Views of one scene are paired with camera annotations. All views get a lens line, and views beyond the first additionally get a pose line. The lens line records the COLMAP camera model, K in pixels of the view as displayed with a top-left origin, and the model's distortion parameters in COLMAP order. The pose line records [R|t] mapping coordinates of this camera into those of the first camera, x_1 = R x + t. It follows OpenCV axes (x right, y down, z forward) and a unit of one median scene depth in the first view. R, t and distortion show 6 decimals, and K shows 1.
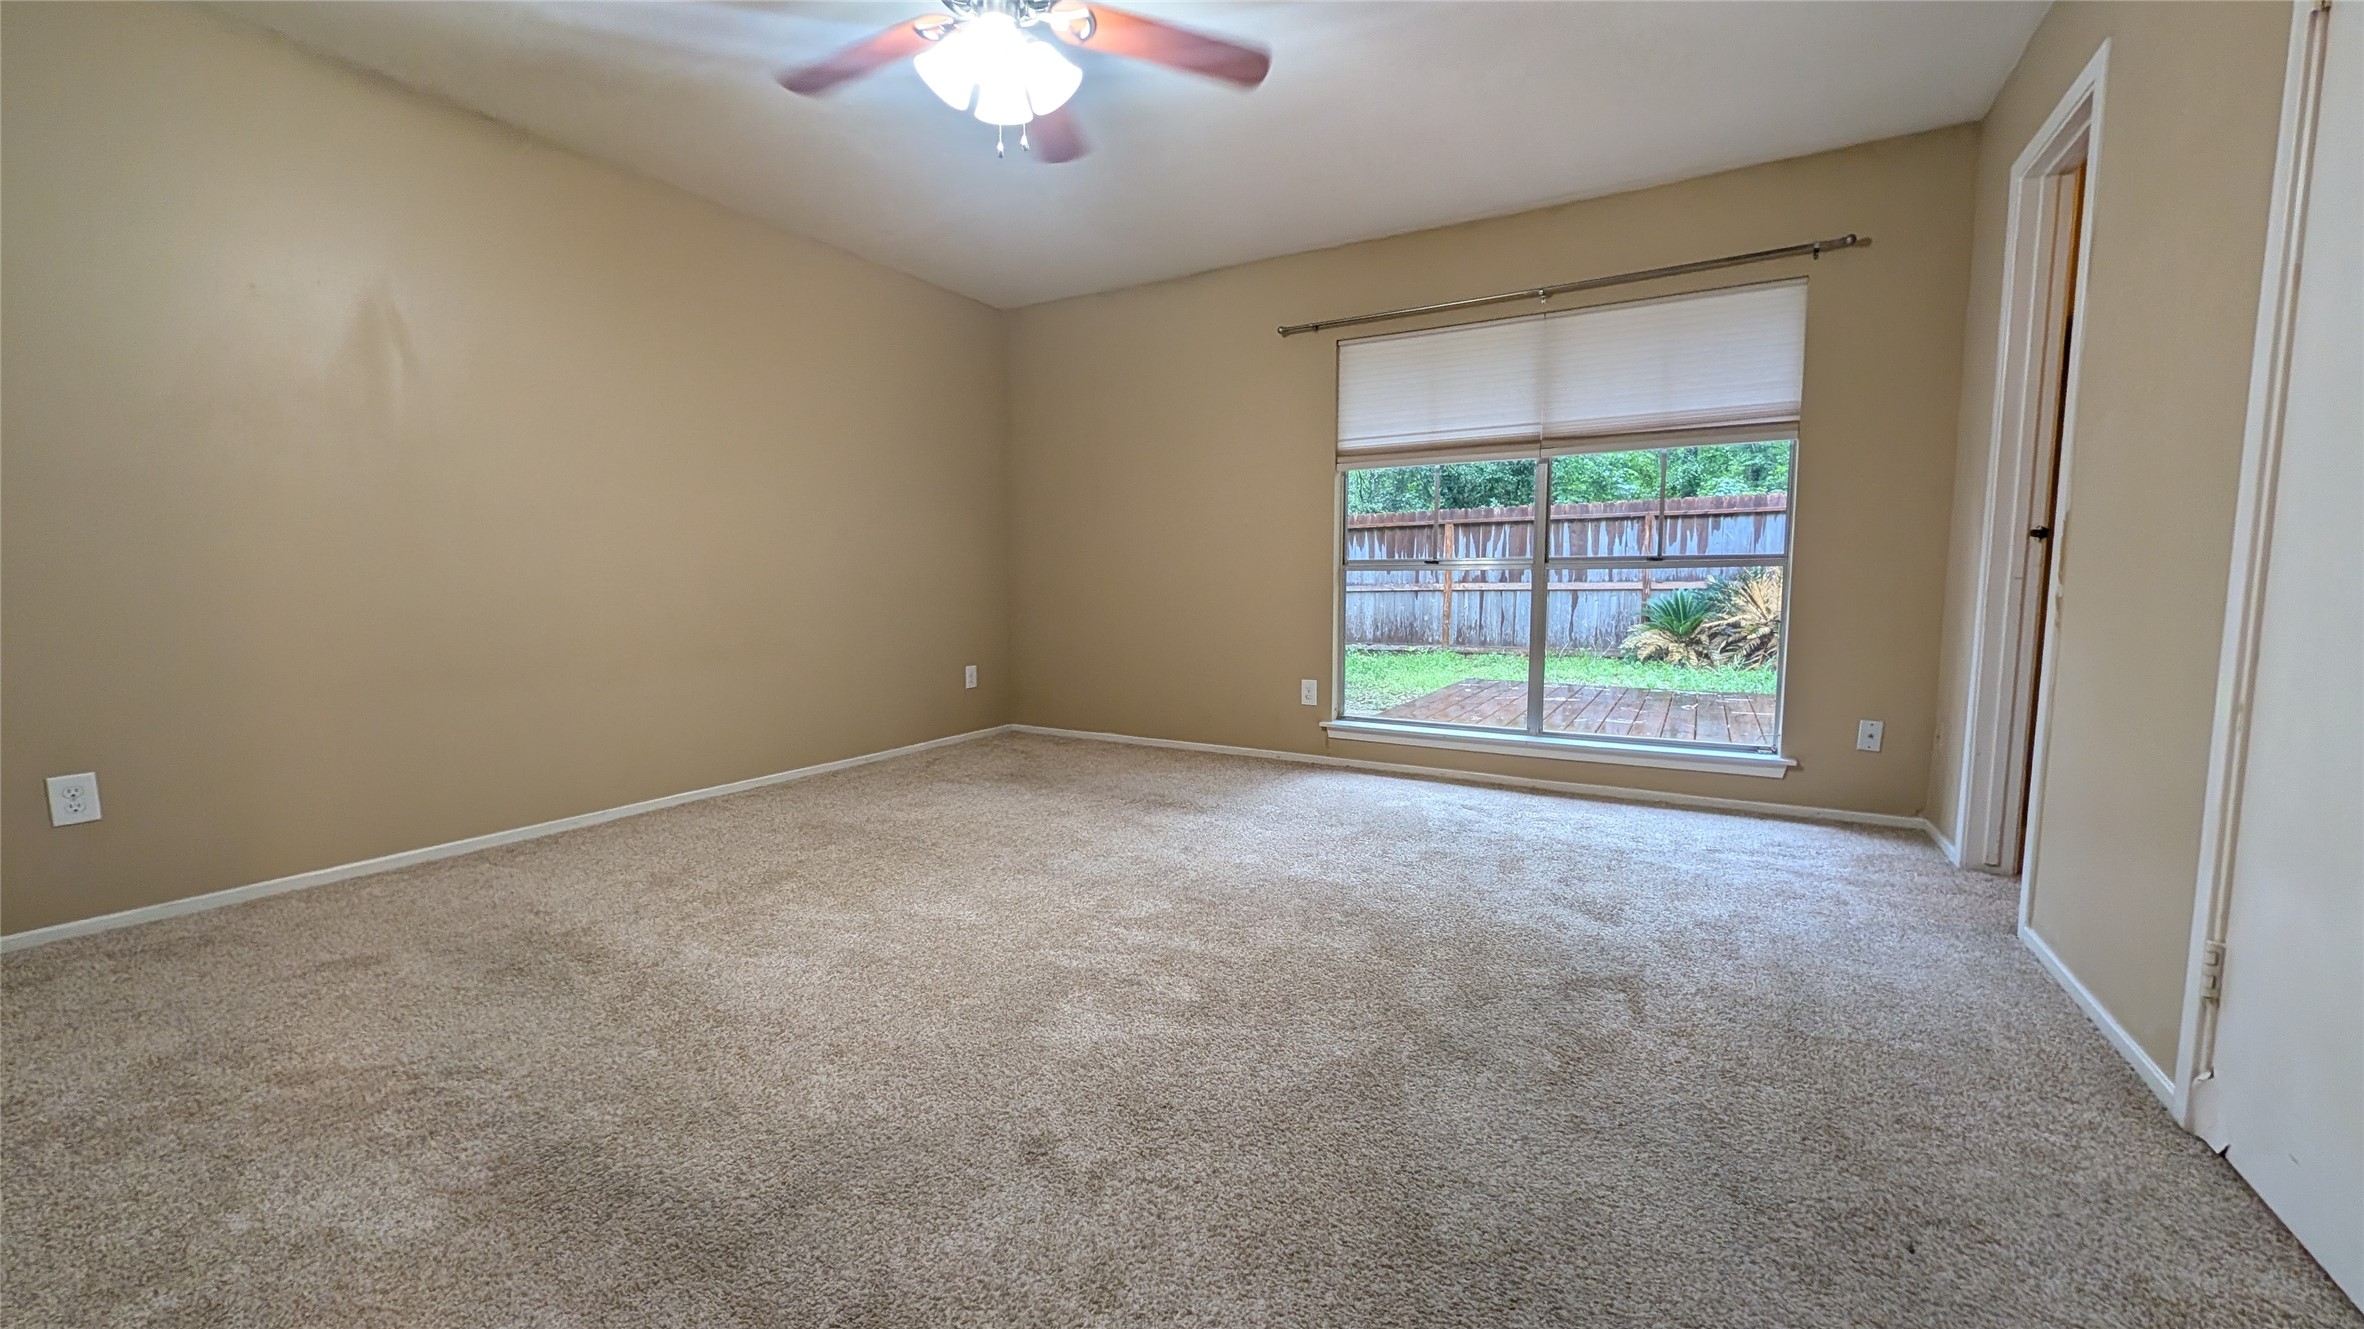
lens RADIAL K [[911.7, 0, 1189.6], [0, 911.7, 668.1], [0, 0, 1]] dist [0.002804, 0.000032]
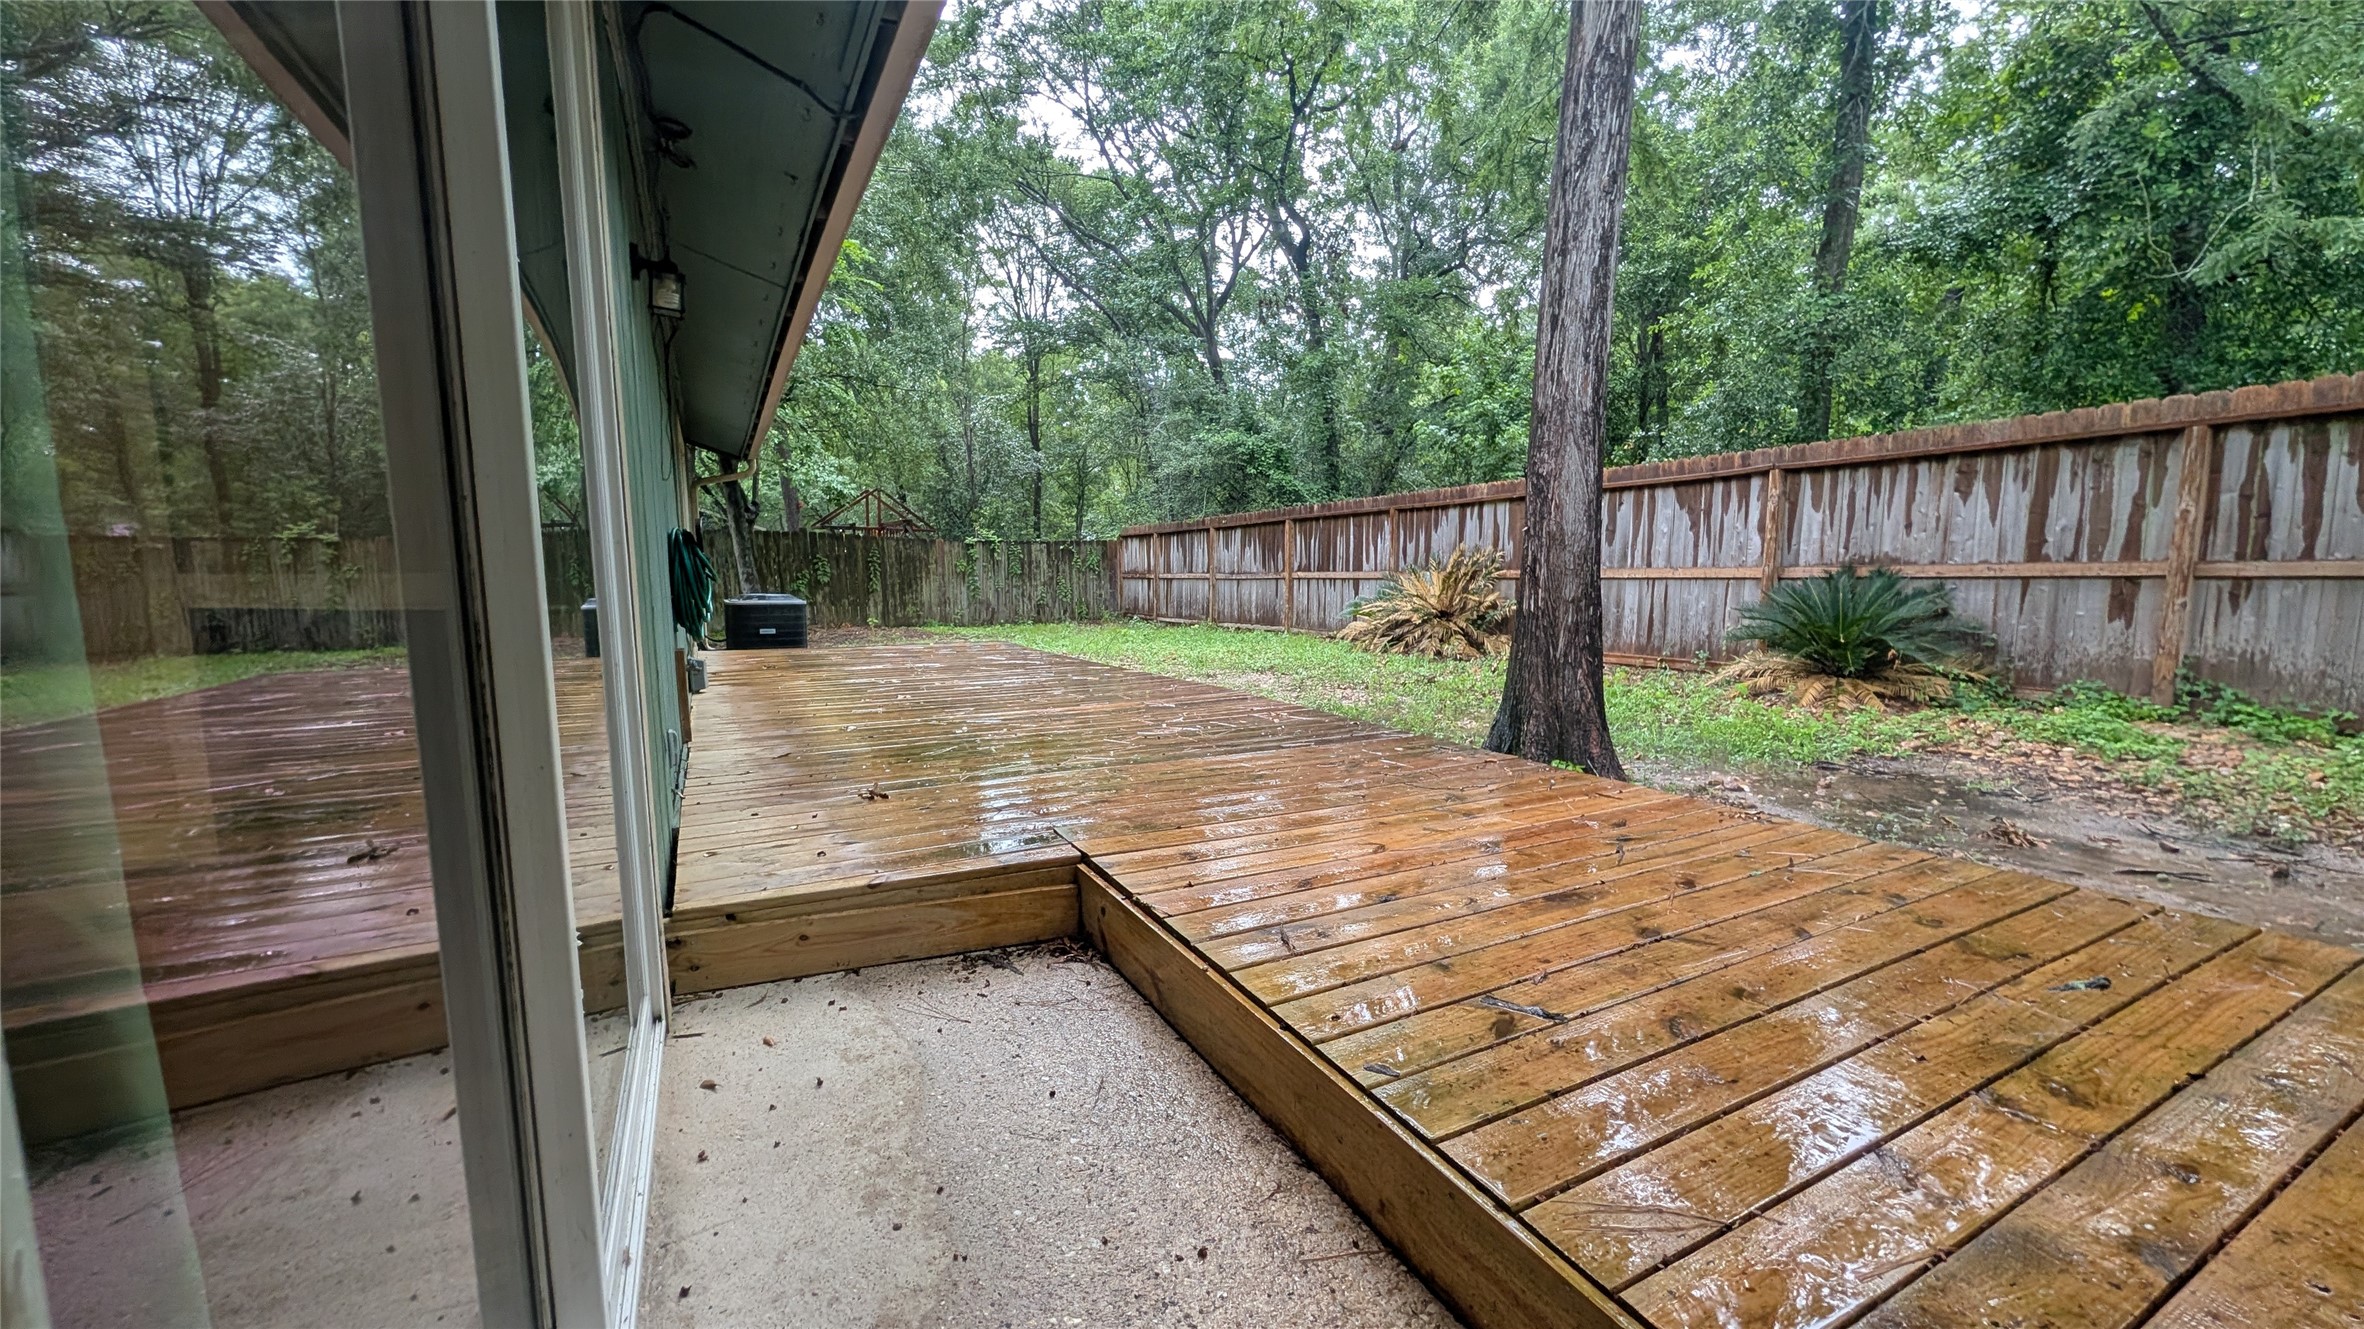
lens RADIAL K [[911.7, 0, 1172.4], [0, 911.7, 665.5], [0, 0, 1]] dist [0.002804, 0.000032]
pose [[0.845947, 0.056830, -0.530231, 2.015749], [-0.048046, 0.998384, 0.030353, -0.010550], [0.531099, -0.000202, 0.847310, -0.098938]]
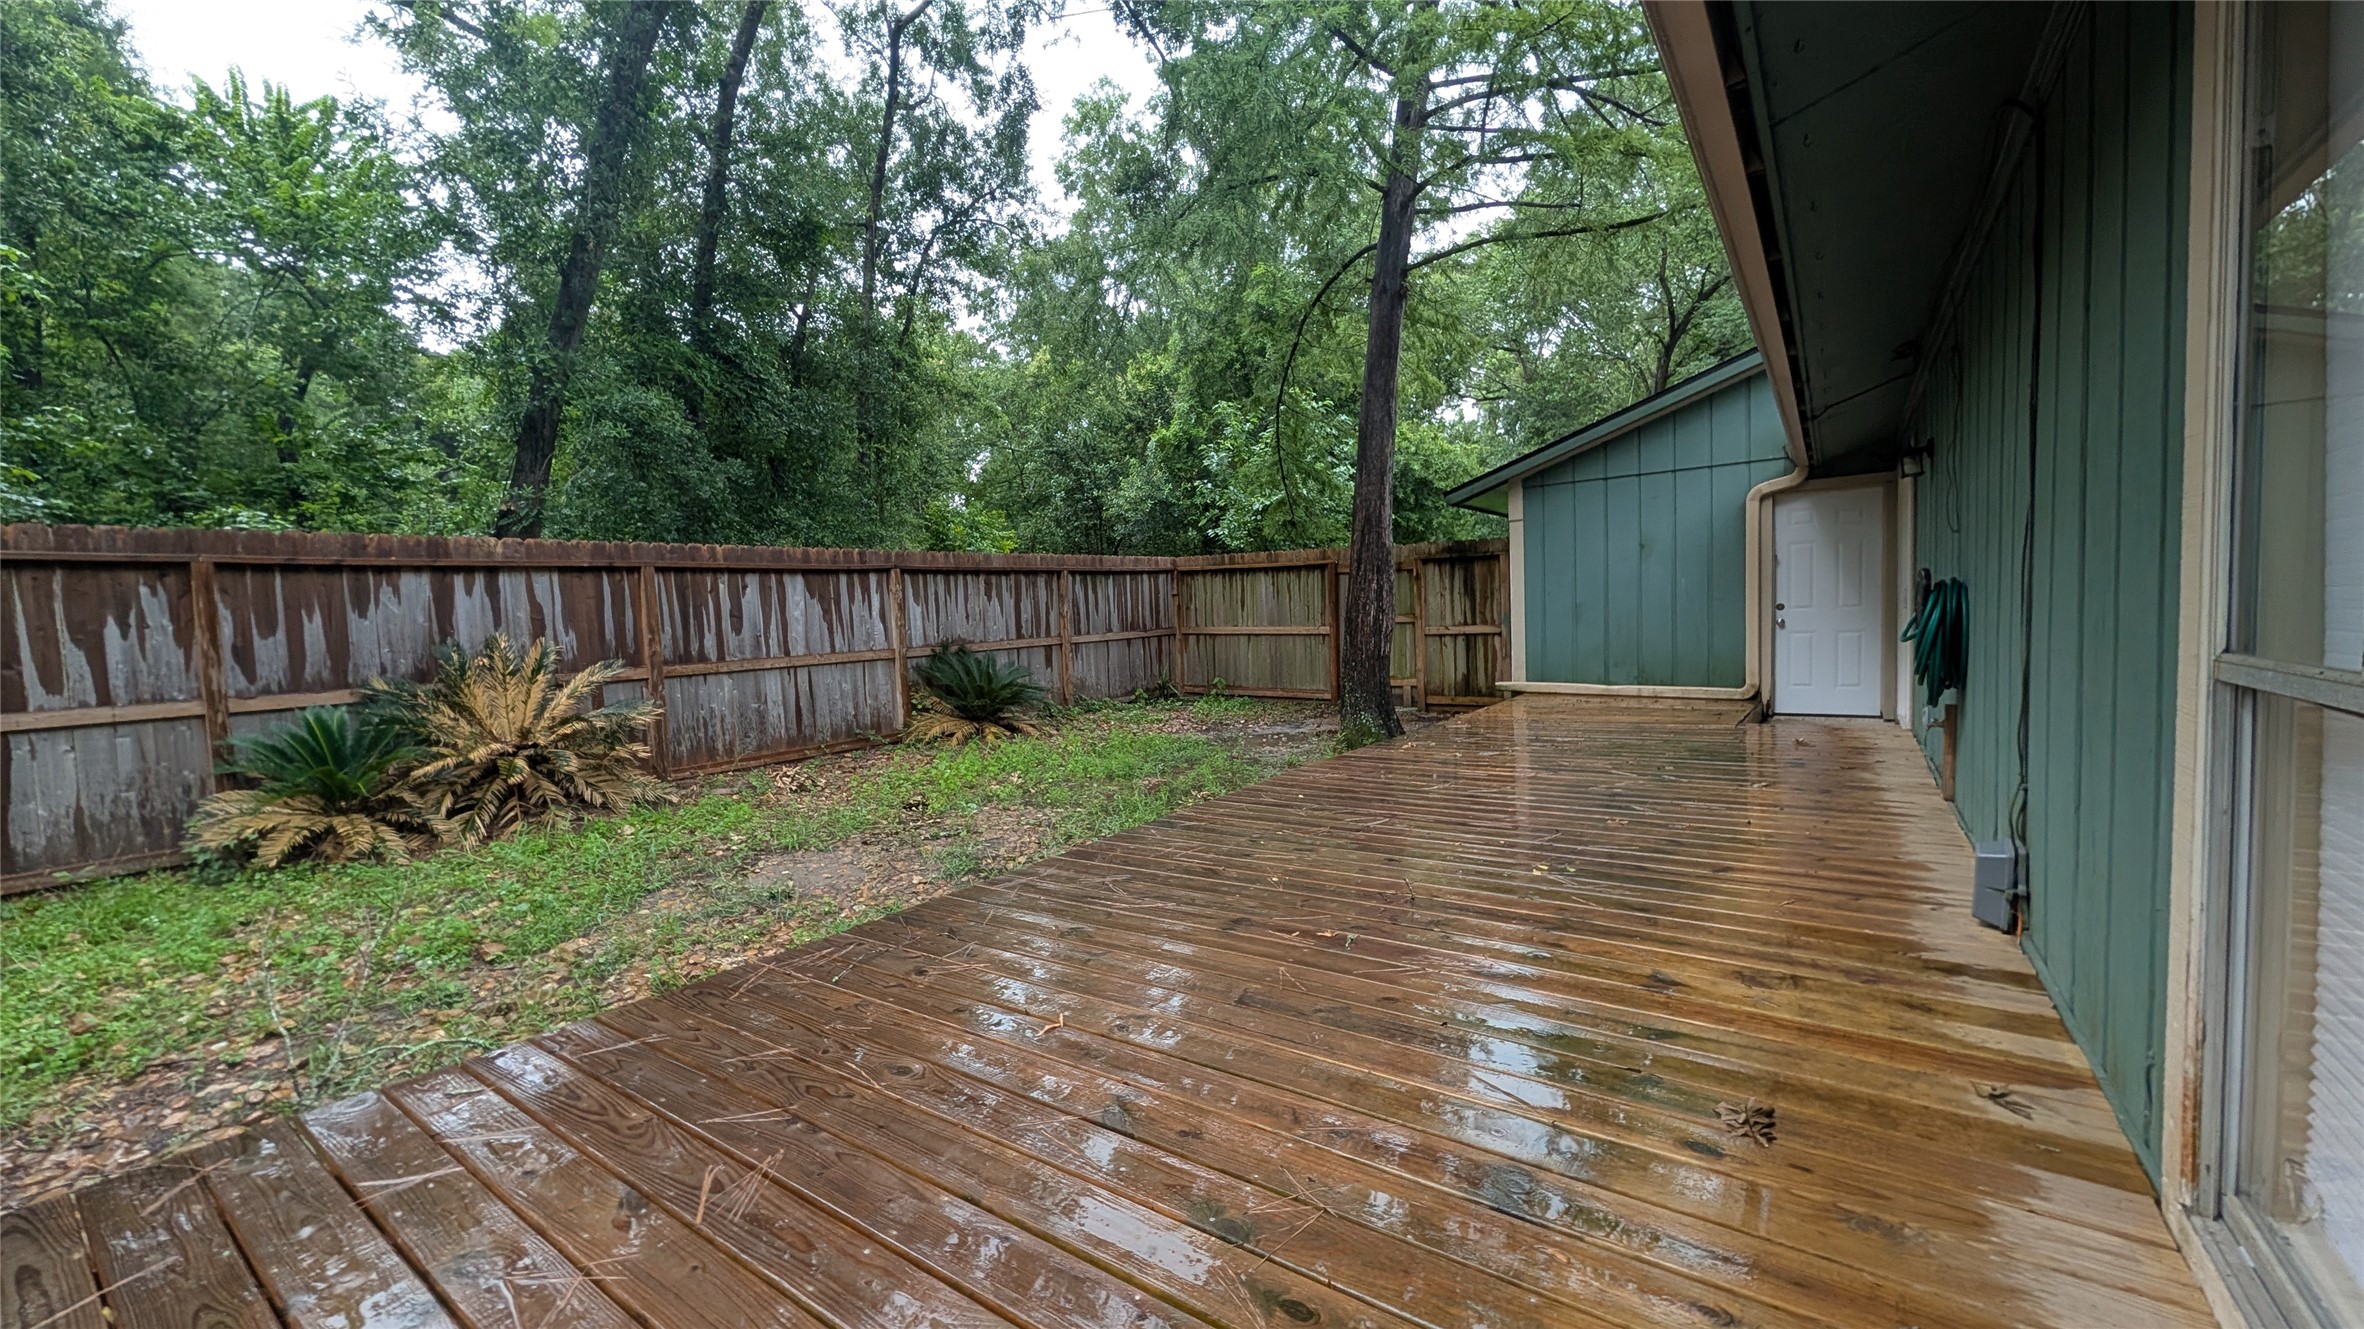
lens RADIAL K [[911.7, 0, 1193.7], [0, 911.7, 670.2], [0, 0, 1]] dist [0.002804, 0.000032]
pose [[0.086491, -0.065317, 0.994109, 0.156906], [0.122677, 0.990953, 0.054436, -0.171556], [-0.988671, 0.117246, 0.093721, 1.043790]]
